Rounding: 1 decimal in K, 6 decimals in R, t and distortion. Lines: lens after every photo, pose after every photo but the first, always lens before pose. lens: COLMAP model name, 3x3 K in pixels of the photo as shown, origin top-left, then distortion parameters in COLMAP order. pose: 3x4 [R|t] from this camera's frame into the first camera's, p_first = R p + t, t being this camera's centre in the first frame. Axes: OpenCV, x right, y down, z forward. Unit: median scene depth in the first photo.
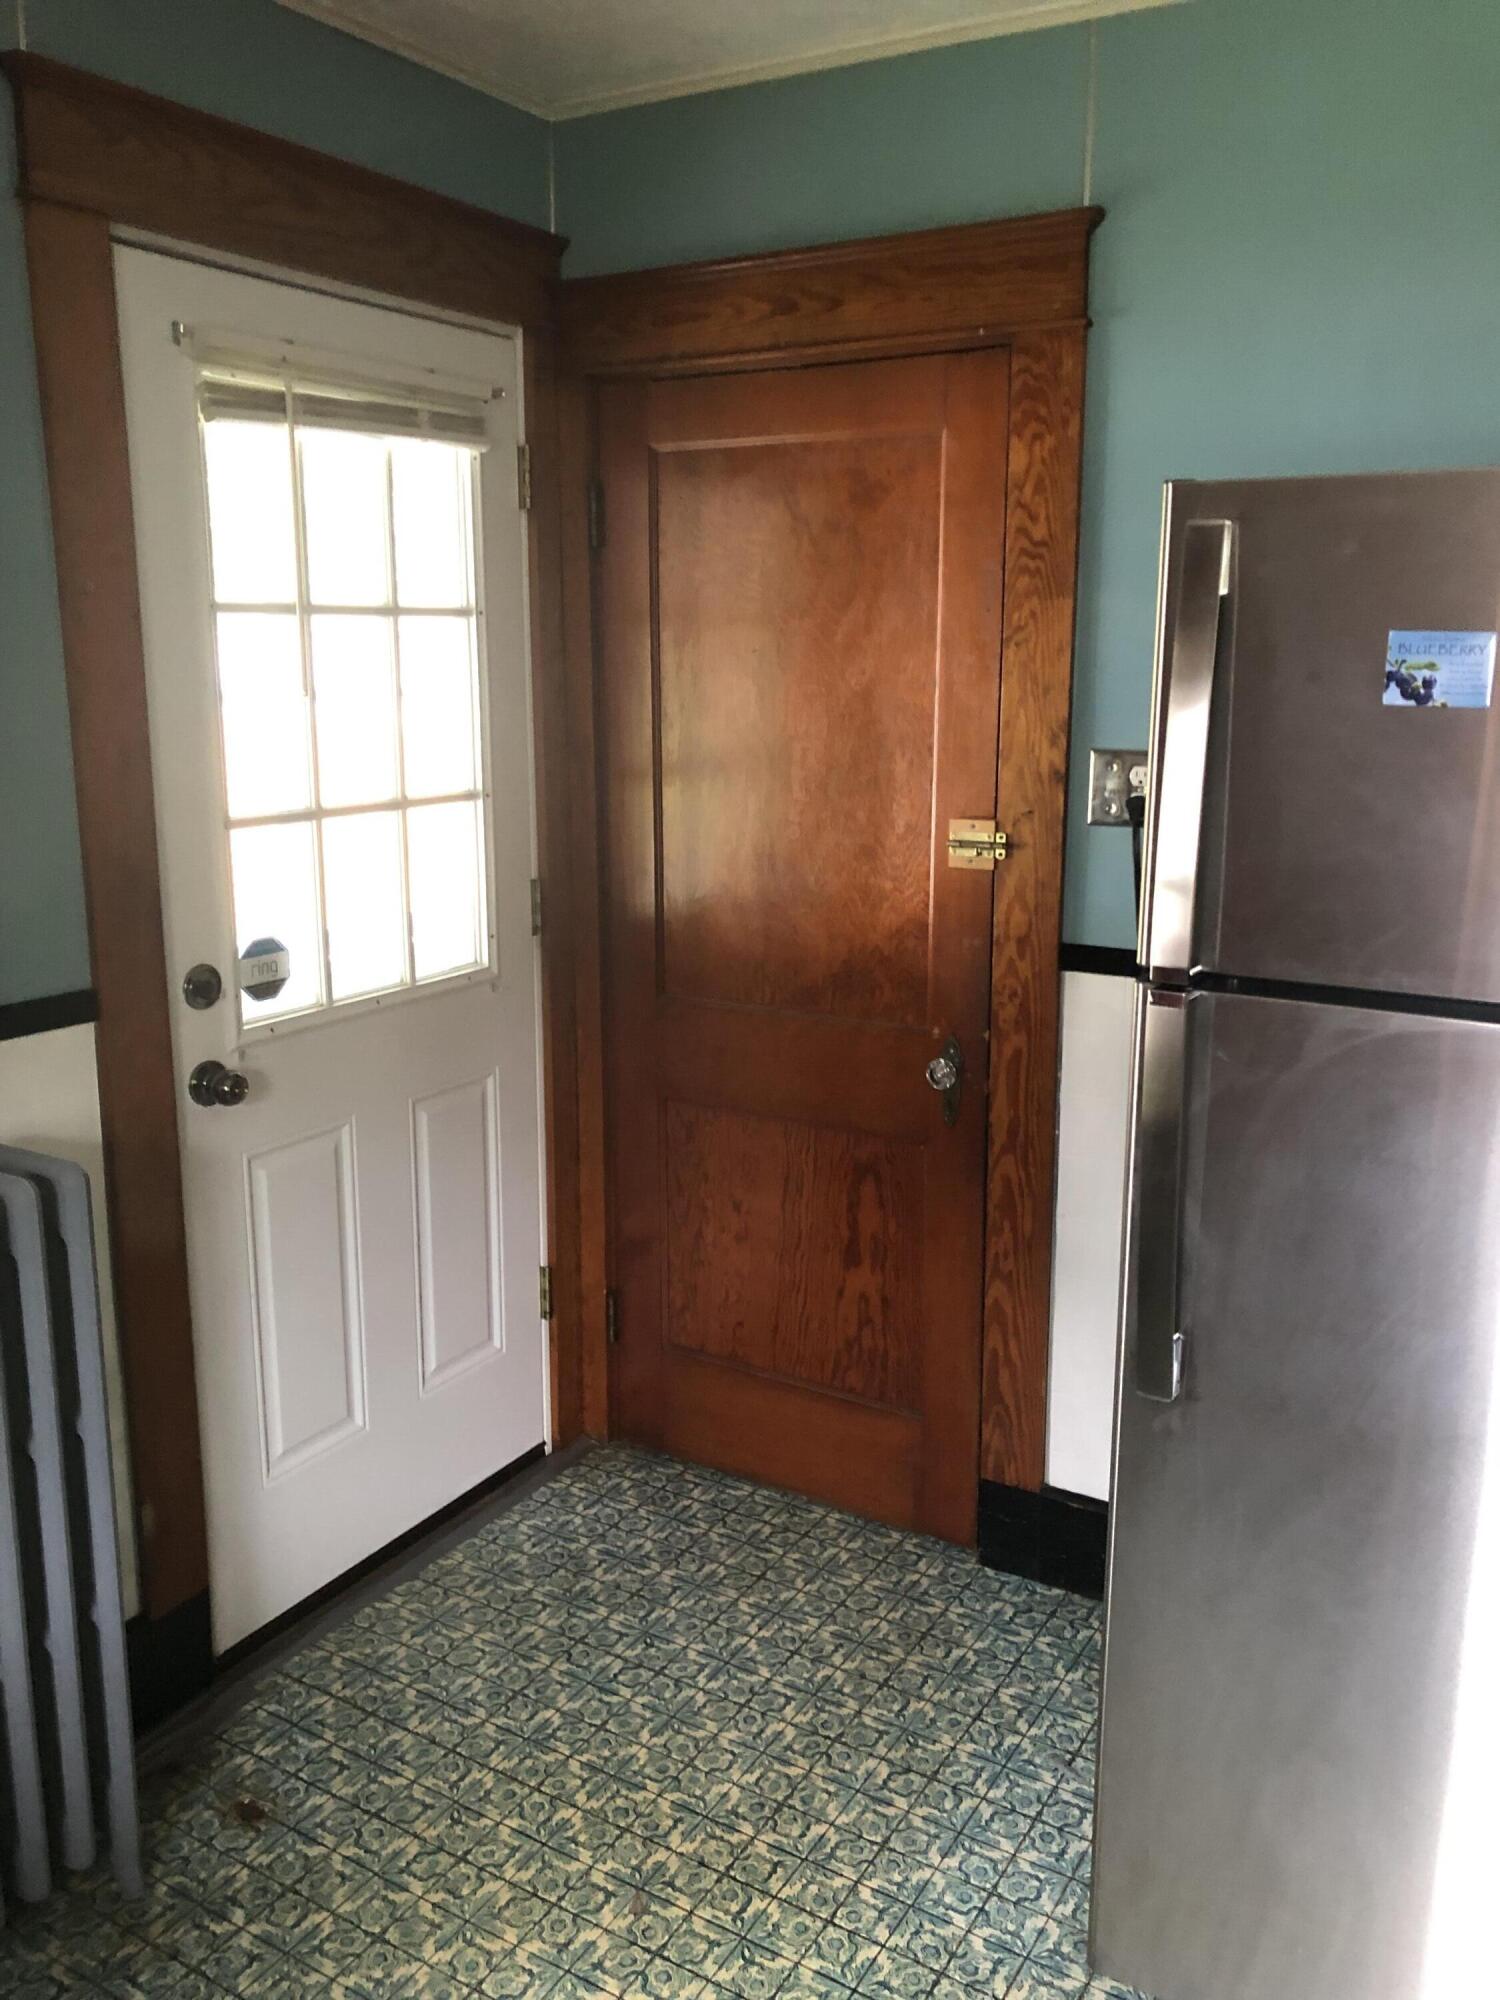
lens RADIAL K [[1638.6, 0, 744.8], [0, 1638.6, 990.9], [0, 0, 1]] dist [0.035381, -0.009296]
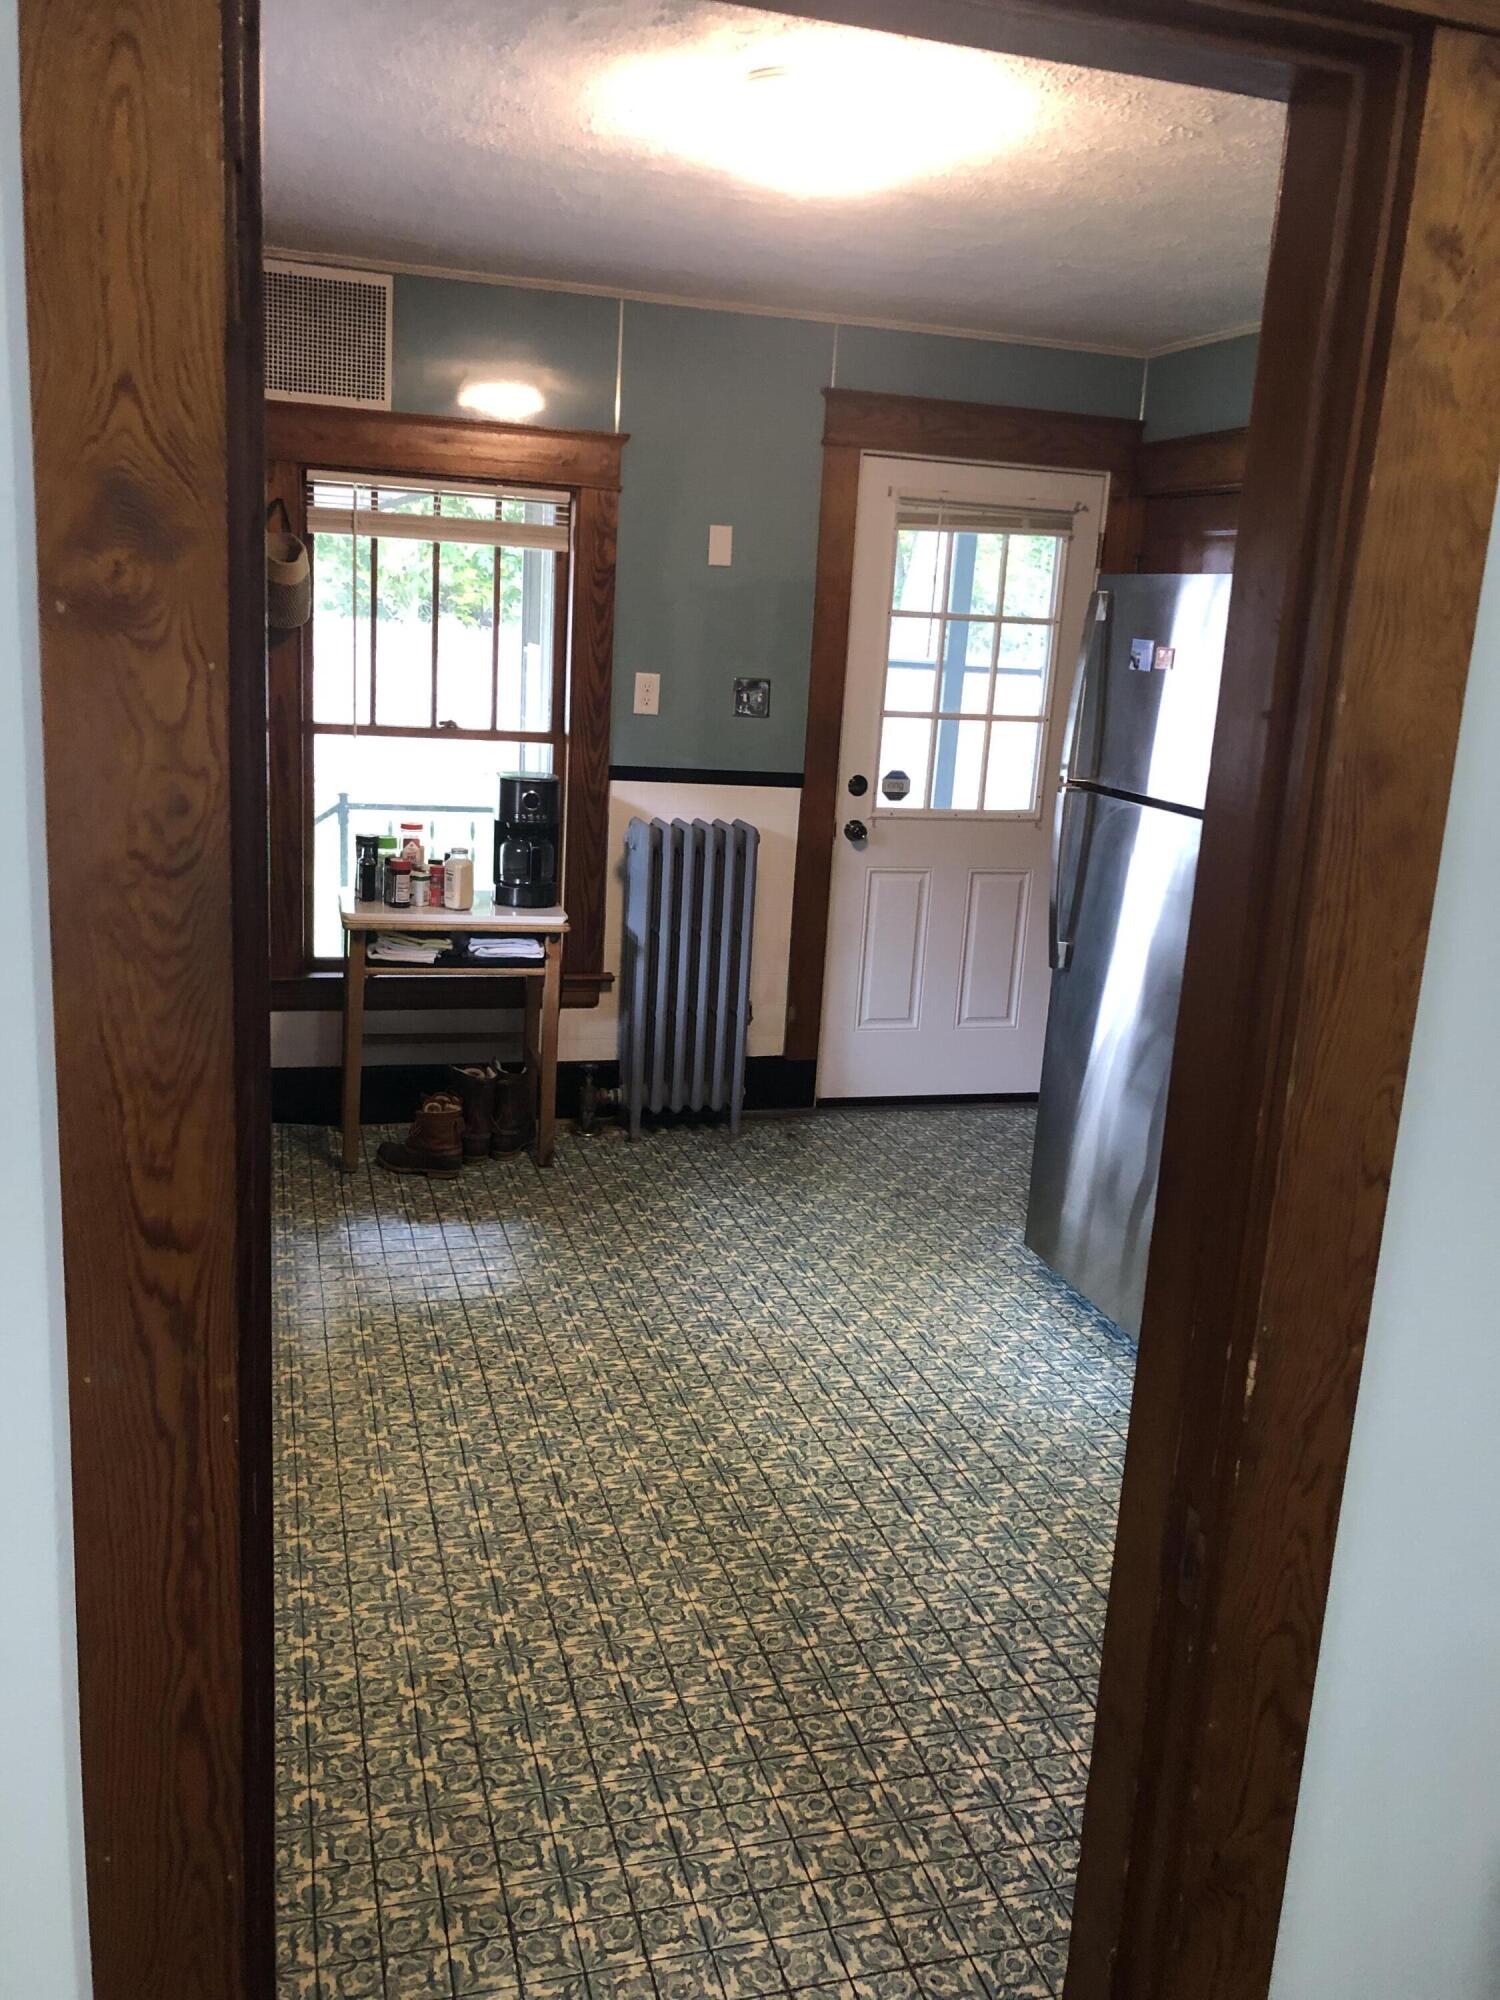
lens RADIAL K [[1638.6, 0, 755.6], [0, 1638.6, 1002.5], [0, 0, 1]] dist [0.035381, -0.009296]
pose [[0.739012, 0.191055, -0.646033, 1.003785], [-0.192566, 0.978841, 0.069196, 0.150320], [0.645584, 0.073267, 0.760166, -0.710446]]
